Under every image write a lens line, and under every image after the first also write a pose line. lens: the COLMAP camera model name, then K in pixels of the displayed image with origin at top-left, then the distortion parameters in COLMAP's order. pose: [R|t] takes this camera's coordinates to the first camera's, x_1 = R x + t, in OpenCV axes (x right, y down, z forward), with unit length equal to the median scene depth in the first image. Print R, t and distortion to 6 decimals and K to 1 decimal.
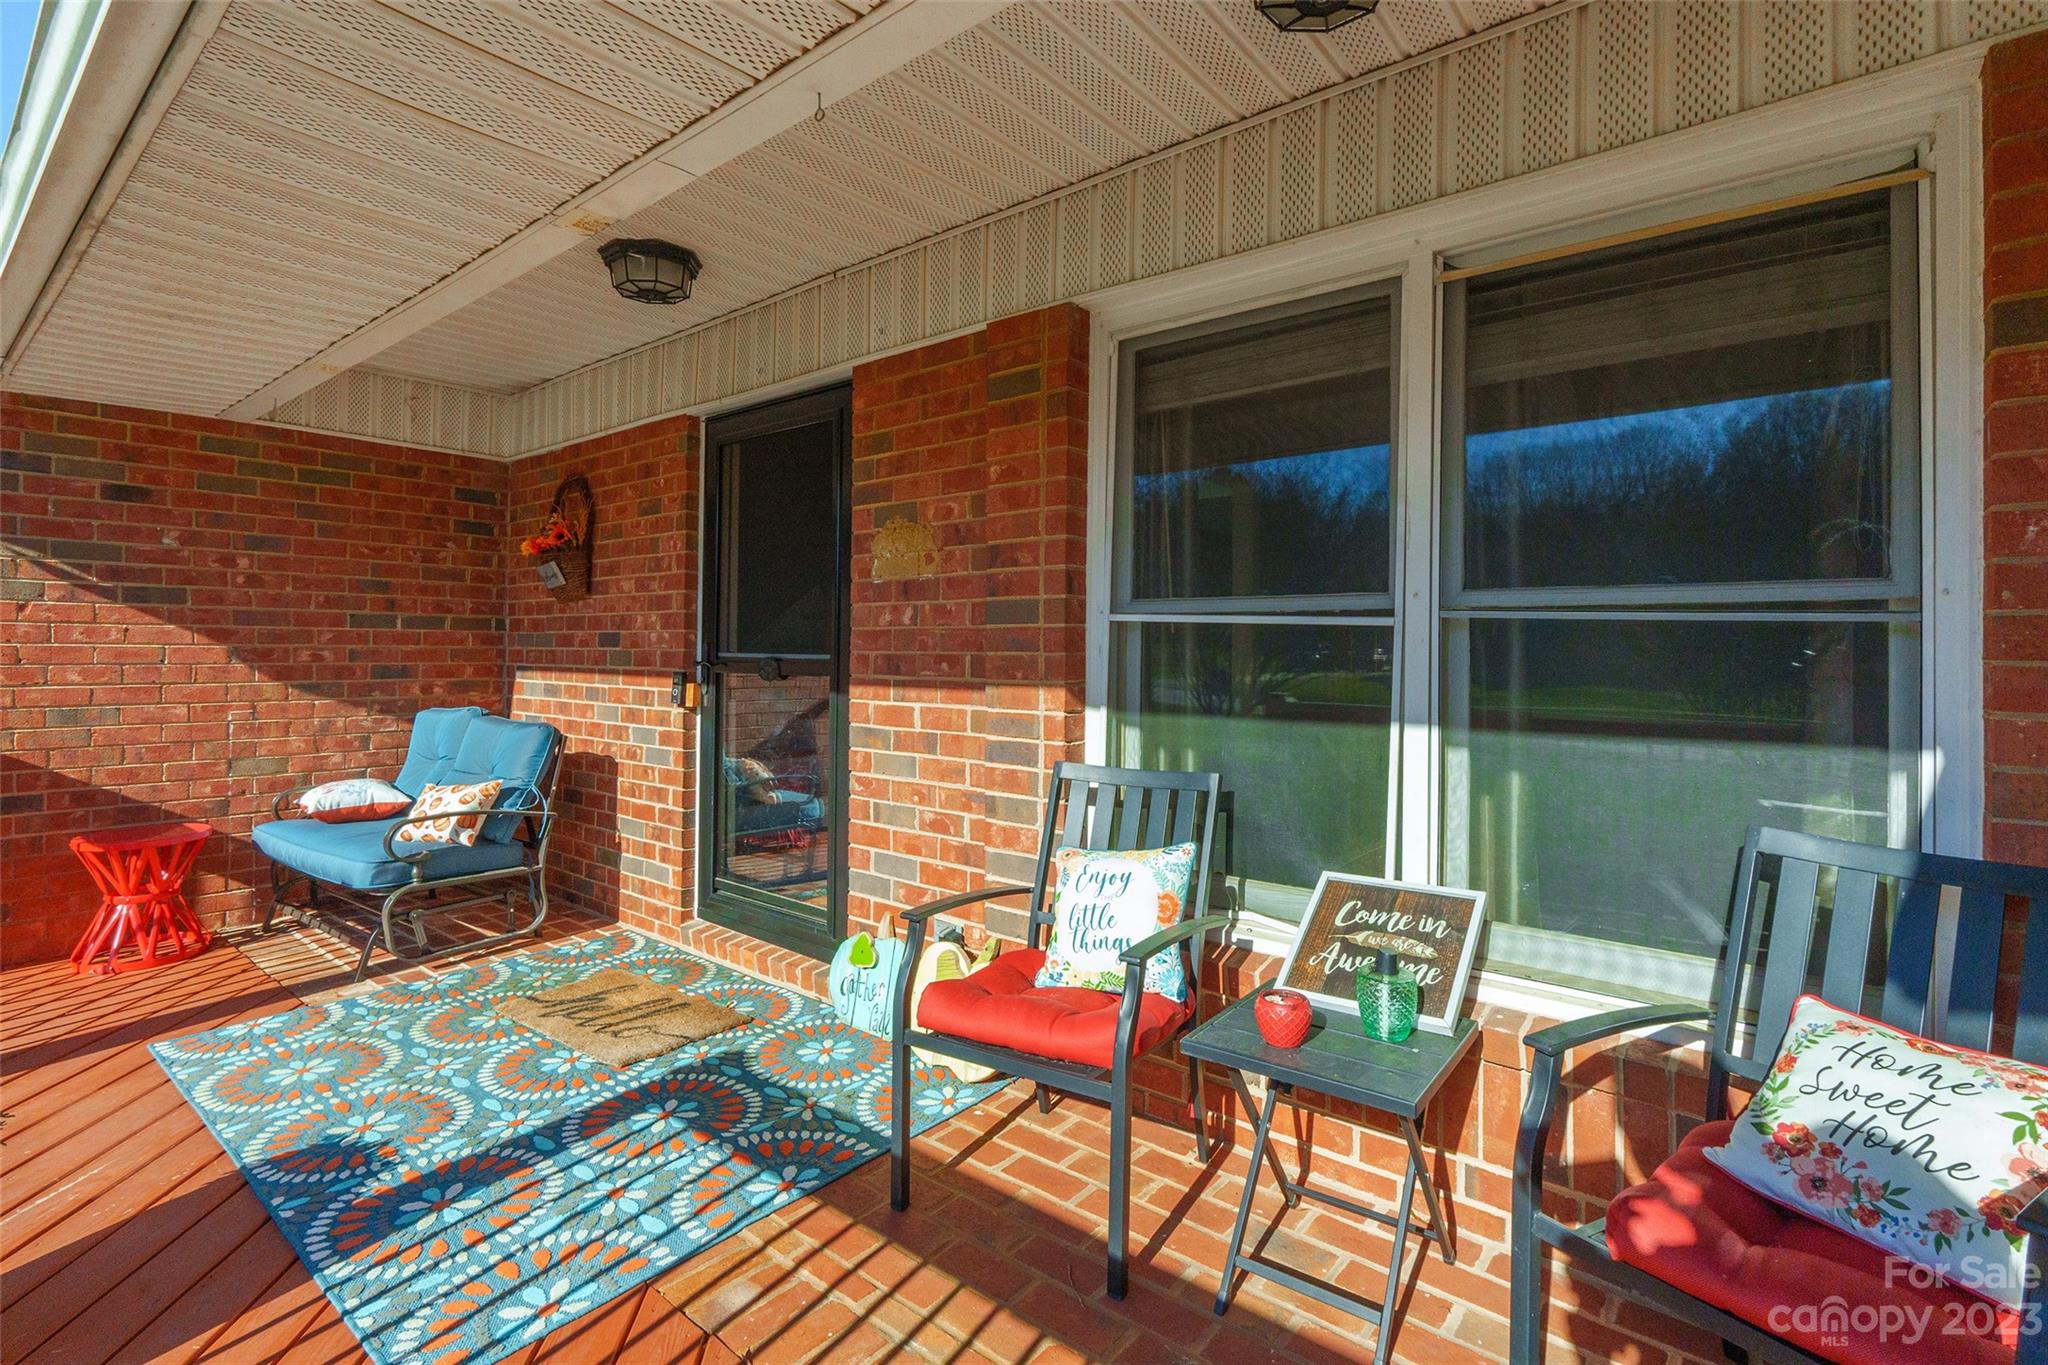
lens RADIAL K [[946.0, 0, 1025.6], [0, 946.0, 651.2], [0, 0, 1]] dist [-0.002126, -0.000364]
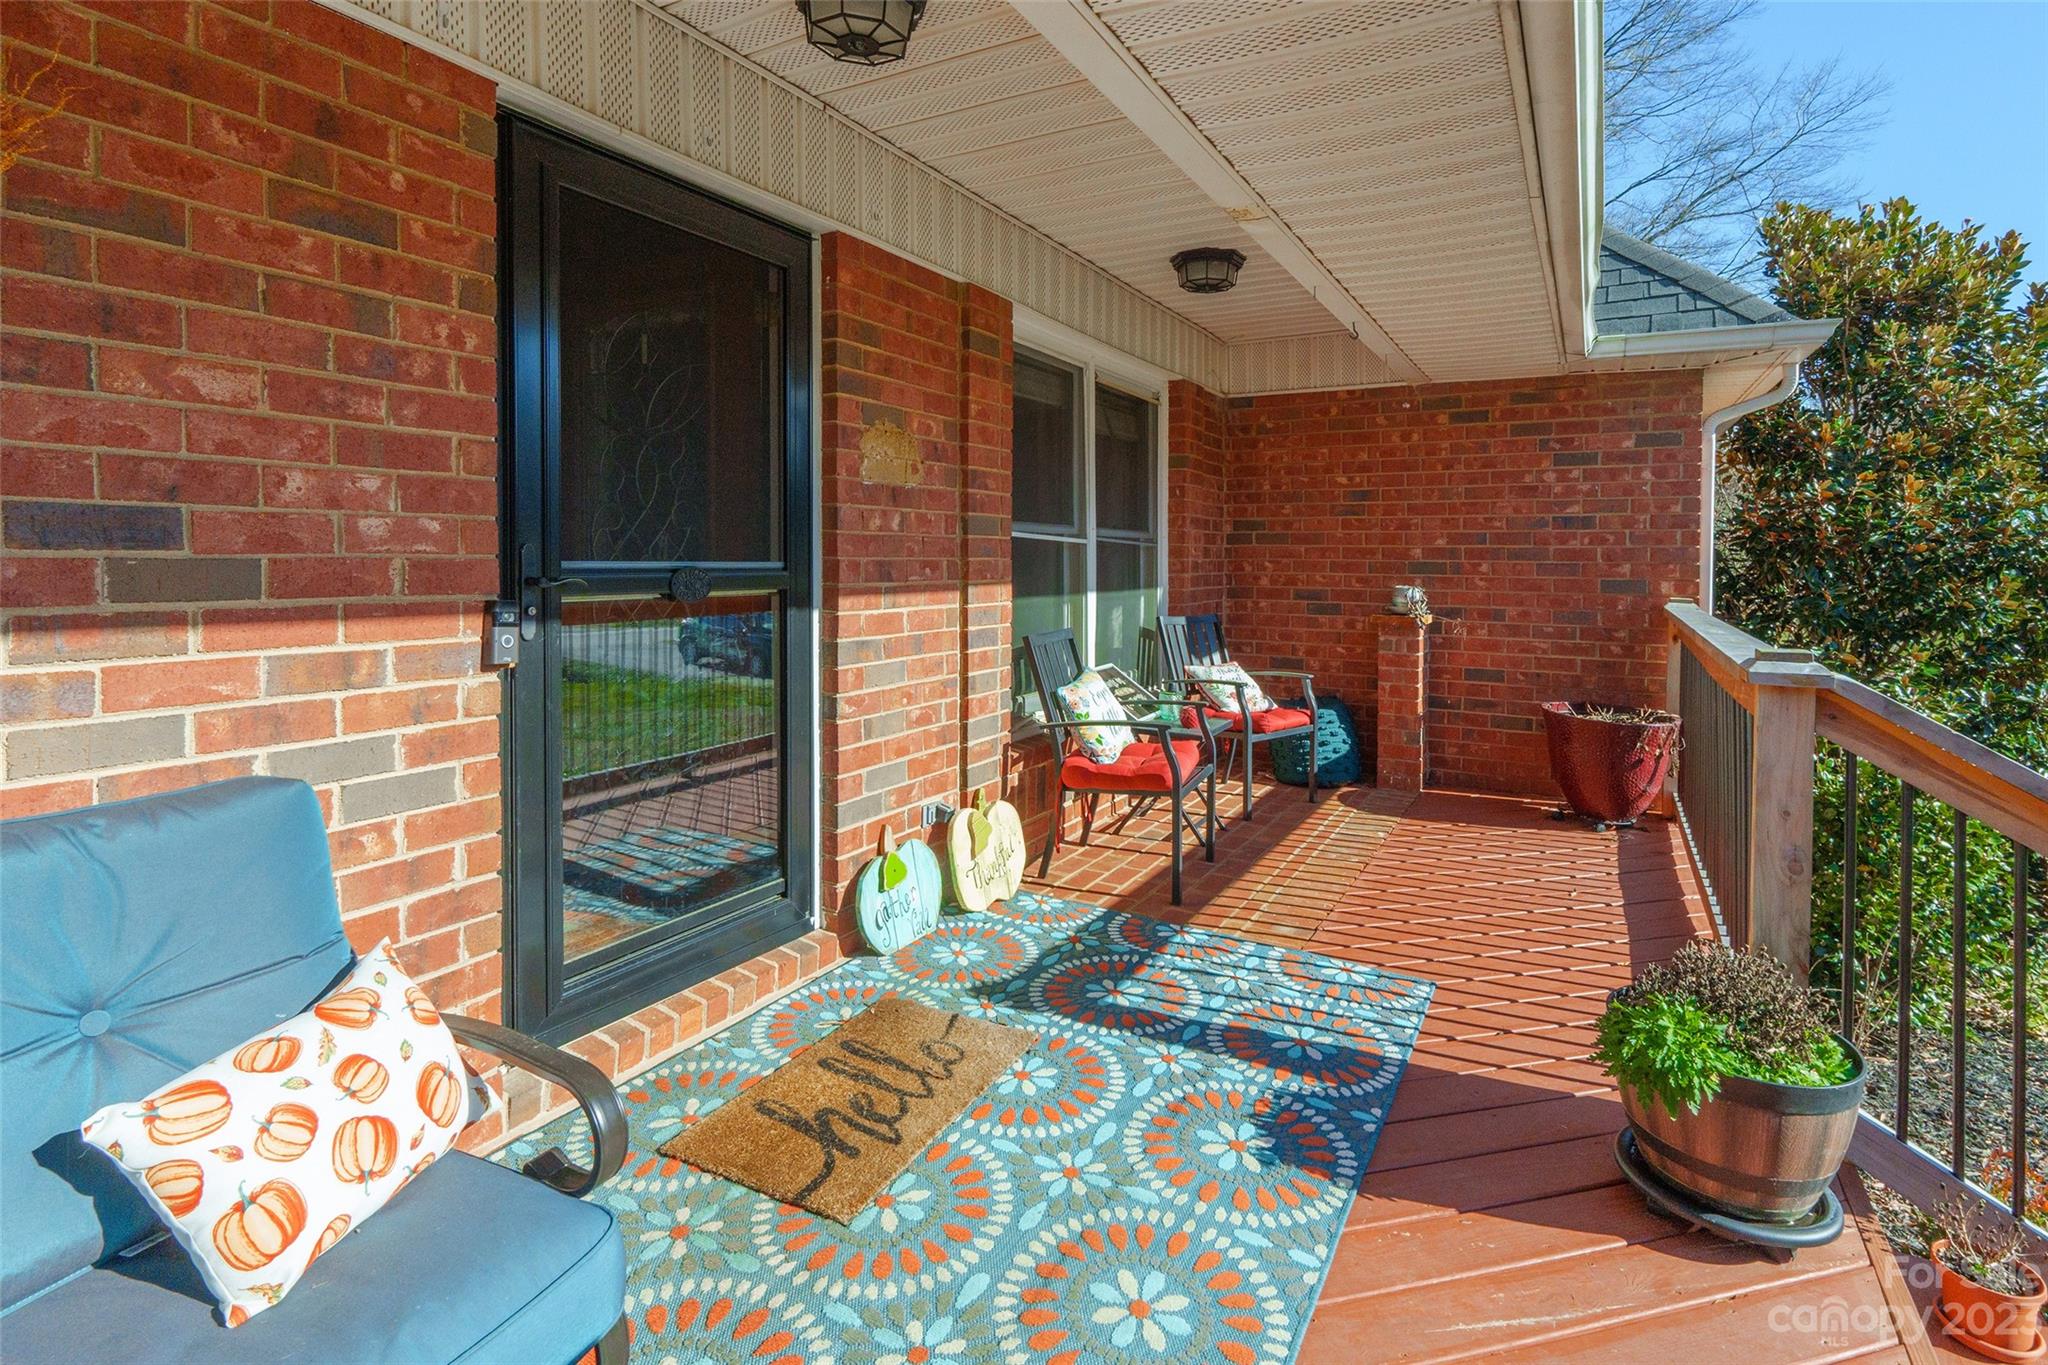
lens RADIAL K [[976.7, 0, 1030.5], [0, 976.7, 561.1], [0, 0, 1]] dist [-0.004333, -0.000300]
pose [[-0.156404, -0.016930, 0.987548, -1.208379], [-0.013931, 0.999791, 0.014933, -0.013983], [-0.987595, -0.011421, -0.156608, 1.057111]]
